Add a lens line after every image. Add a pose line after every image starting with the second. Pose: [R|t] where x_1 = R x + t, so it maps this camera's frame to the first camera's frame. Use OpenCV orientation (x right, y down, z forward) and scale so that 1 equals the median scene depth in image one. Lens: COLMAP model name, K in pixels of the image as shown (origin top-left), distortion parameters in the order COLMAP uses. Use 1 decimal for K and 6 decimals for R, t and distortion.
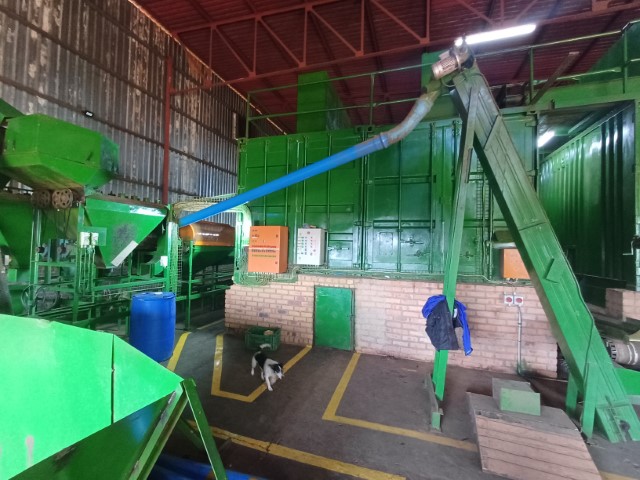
lens RADIAL K [[297.8, 0, 320.0], [0, 297.8, 240.0], [0, 0, 1]] dist [0.000918, 0.000277]
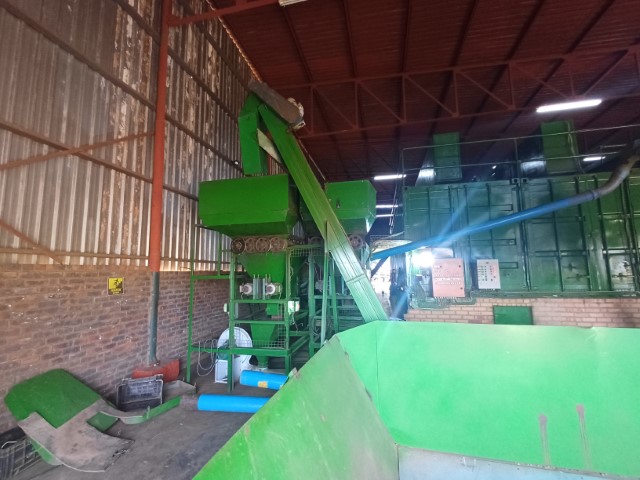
lens RADIAL K [[297.8, 0, 320.0], [0, 297.8, 240.0], [0, 0, 1]] dist [0.000918, 0.000277]
pose [[0.994244, -0.024953, 0.104191, -0.858443], [0.034422, 0.995338, -0.090091, -0.031429], [-0.101457, 0.093159, 0.990468, -0.166718]]
